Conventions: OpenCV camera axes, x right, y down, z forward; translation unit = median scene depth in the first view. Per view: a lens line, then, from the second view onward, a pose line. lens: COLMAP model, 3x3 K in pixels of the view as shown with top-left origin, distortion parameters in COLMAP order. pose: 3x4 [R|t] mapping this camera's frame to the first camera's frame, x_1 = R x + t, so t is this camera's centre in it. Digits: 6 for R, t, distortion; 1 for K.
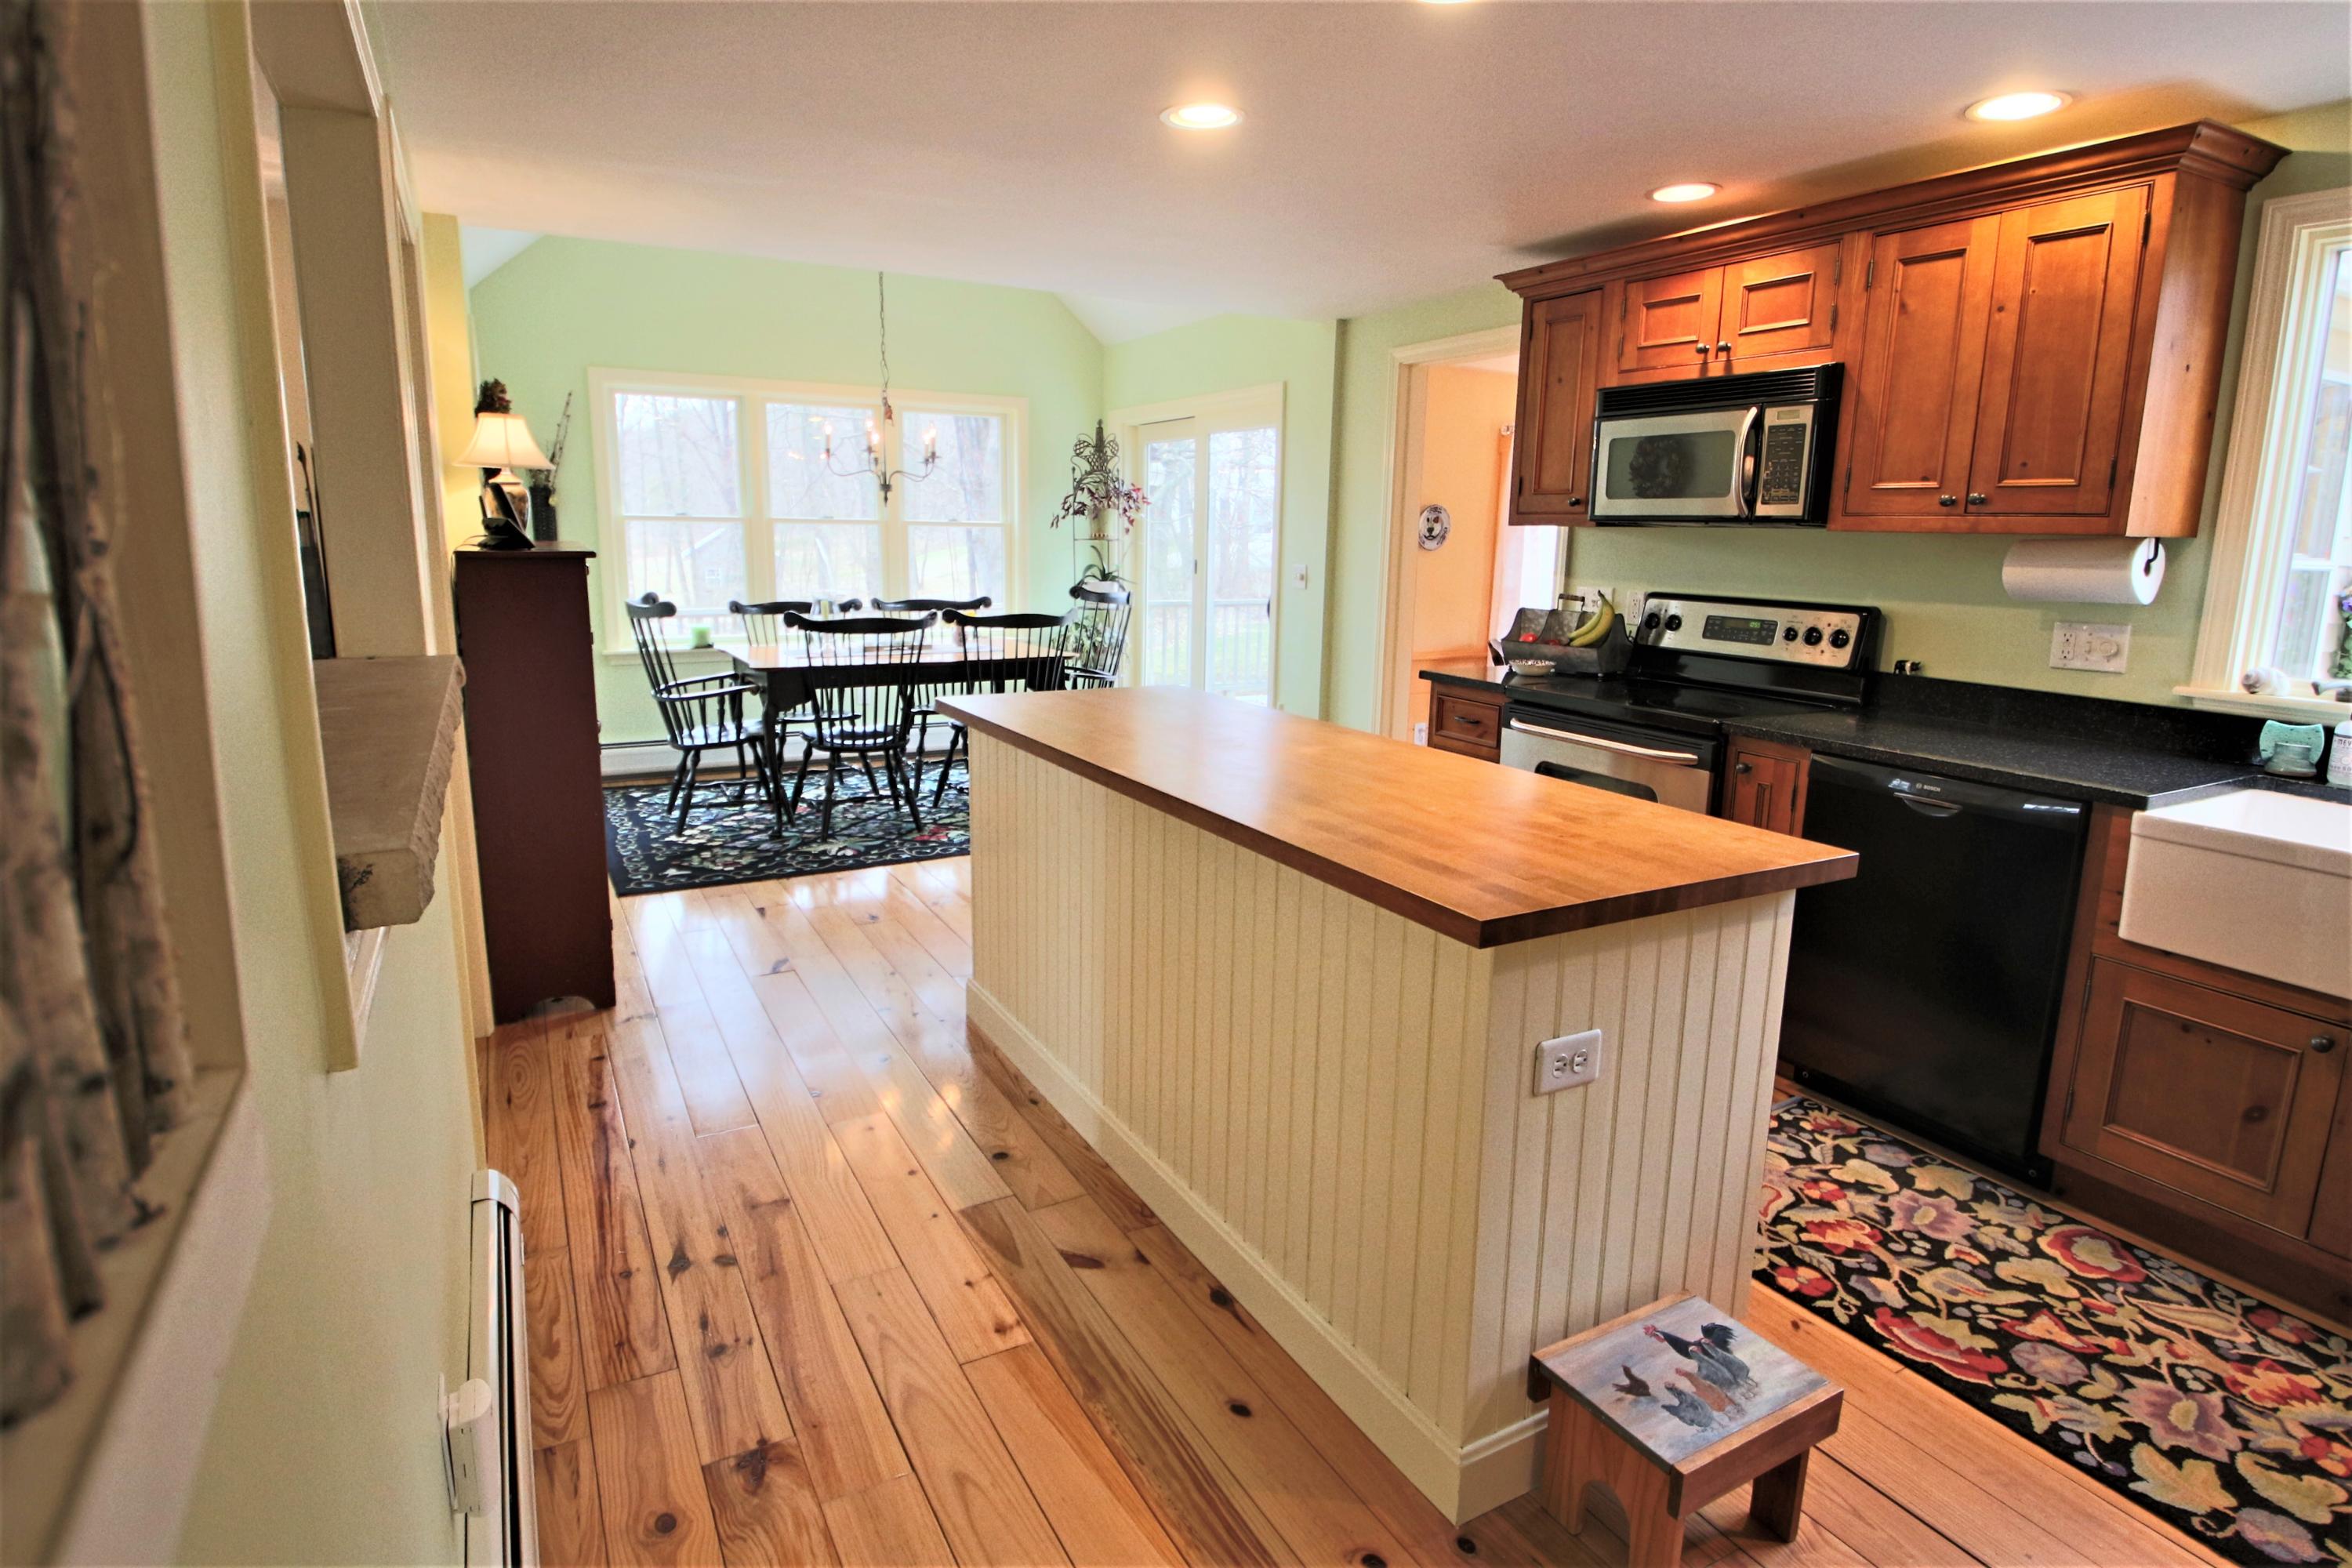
lens RADIAL K [[1263.3, 0, 1178.9], [0, 1263.3, 767.1], [0, 0, 1]] dist [-0.006960, -0.000695]
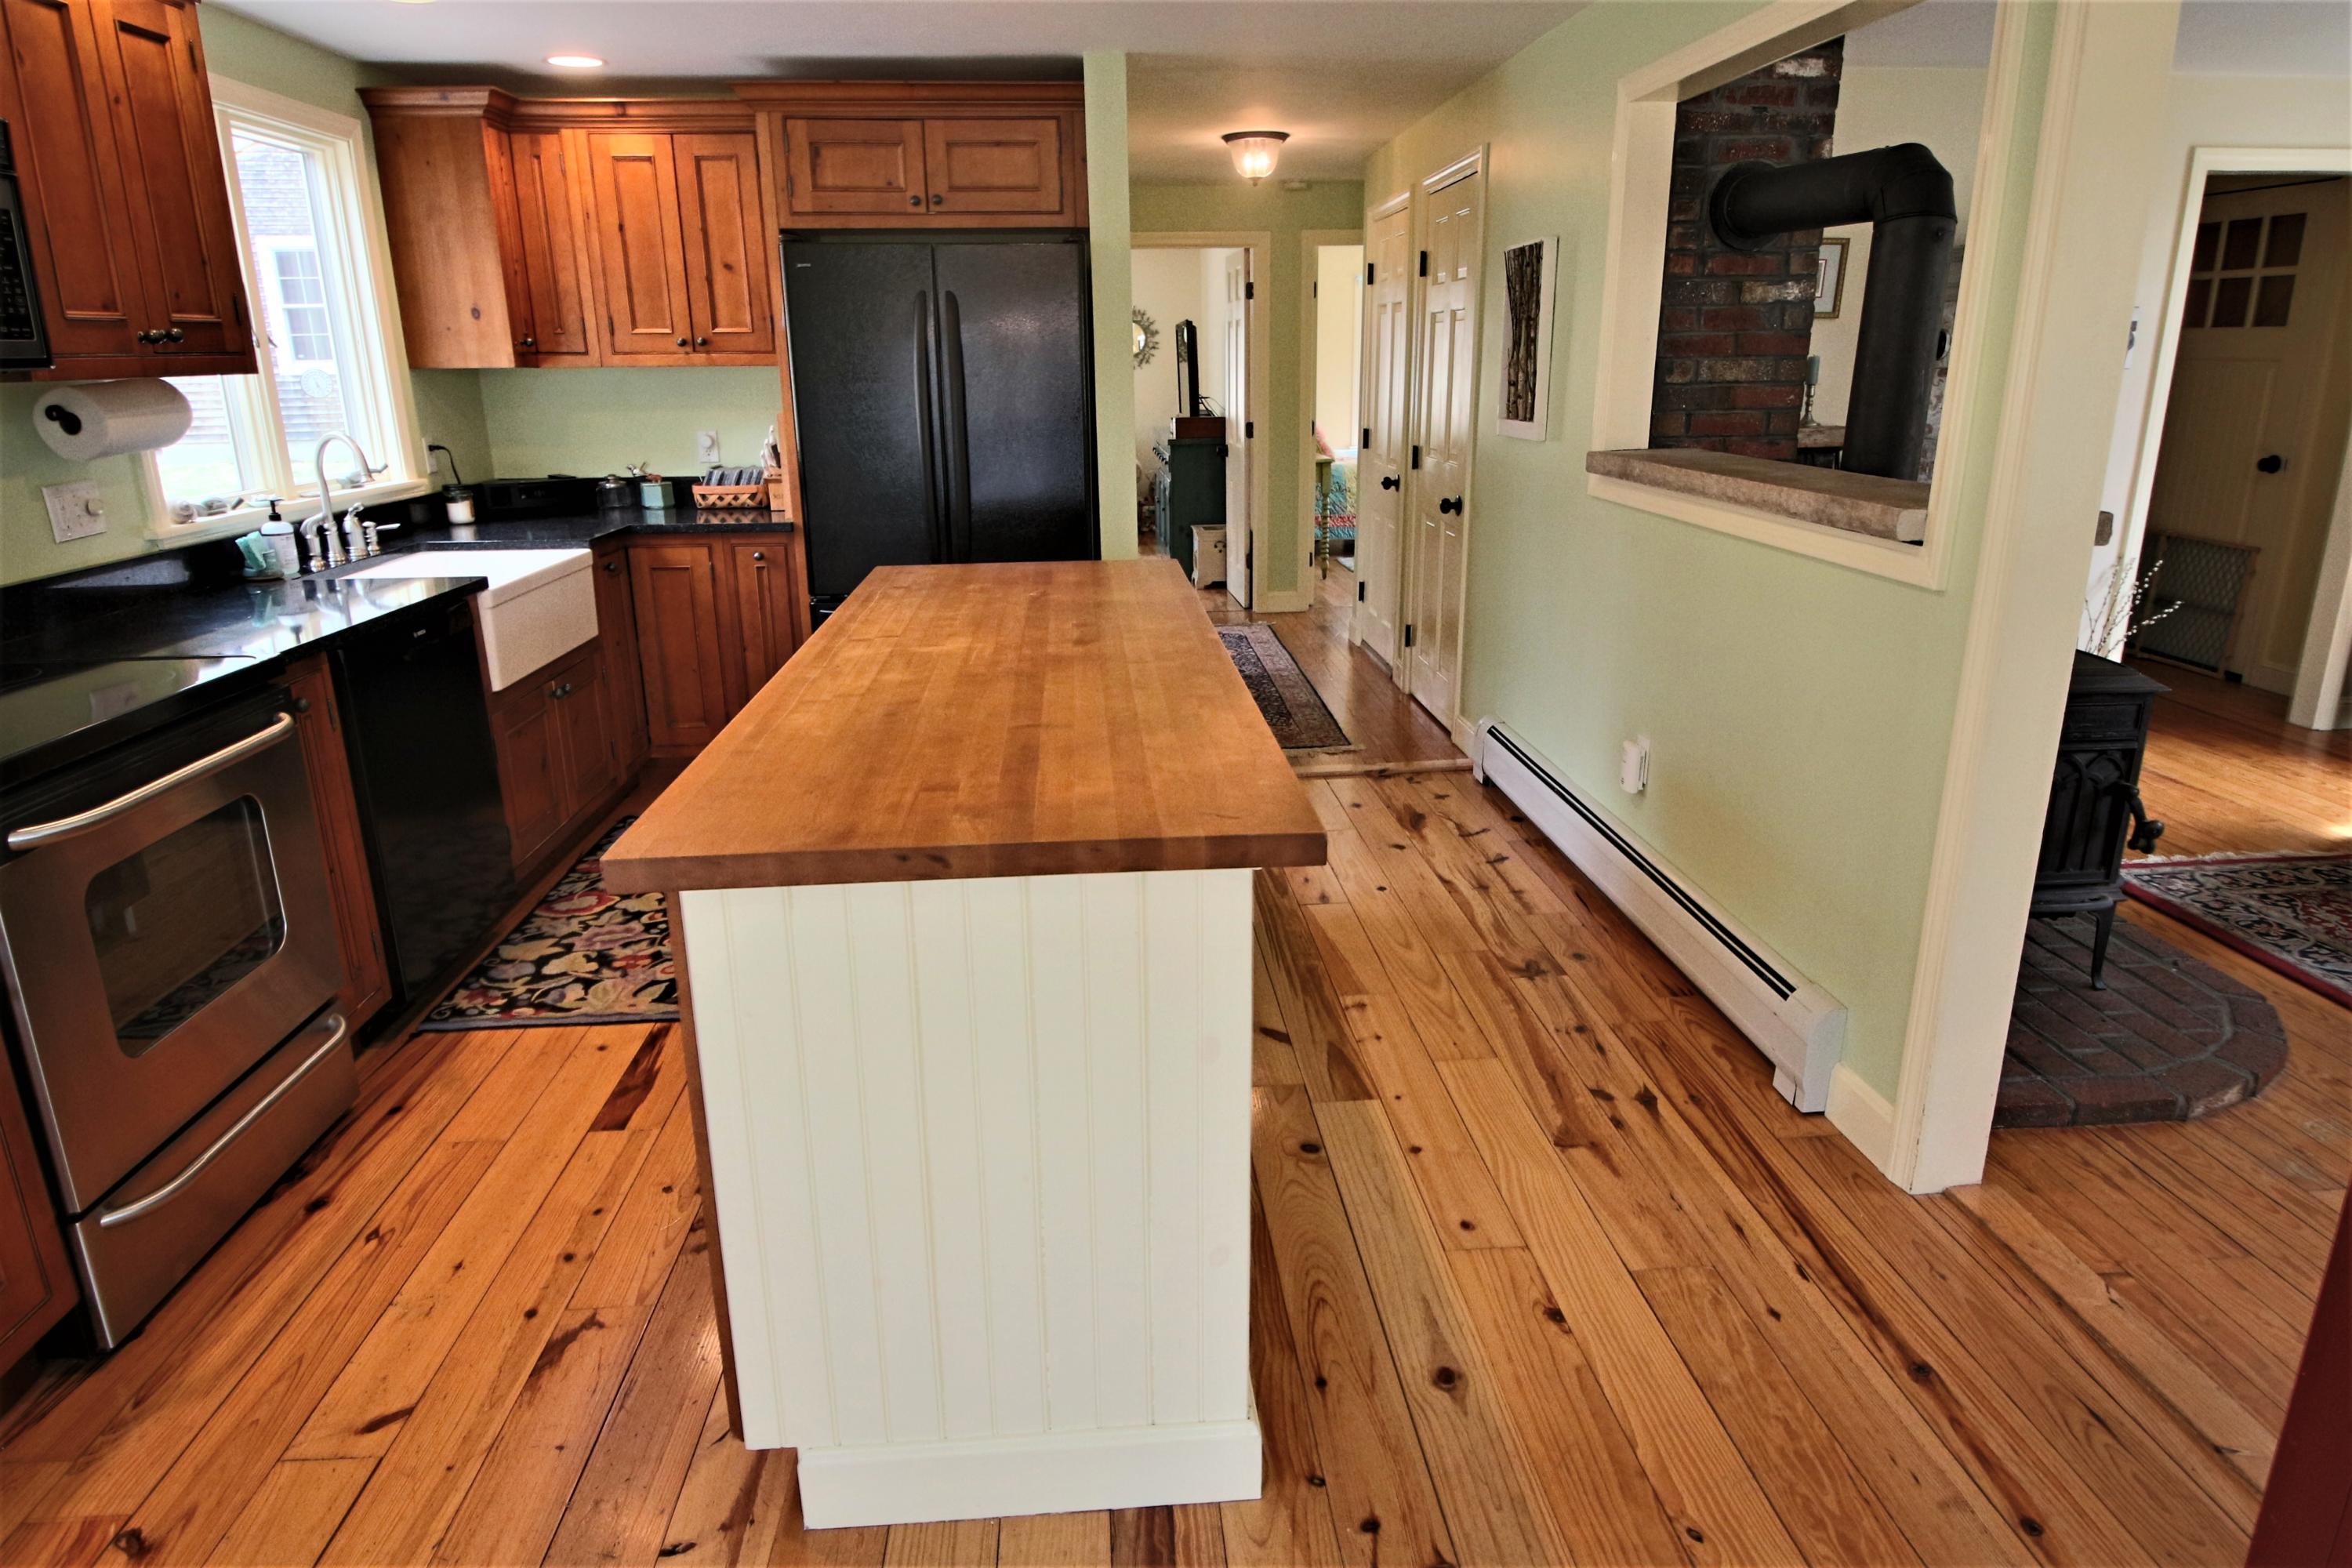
lens RADIAL K [[1375.2, 0, 1161.7], [0, 1375.2, 770.2], [0, 0, 1]] dist [0.008157, -0.030203]
pose [[-0.908665, -0.125248, 0.398298, -0.414157], [0.075624, 0.888799, 0.452015, -0.358575], [-0.410621, 0.440850, -0.798149, 1.792180]]
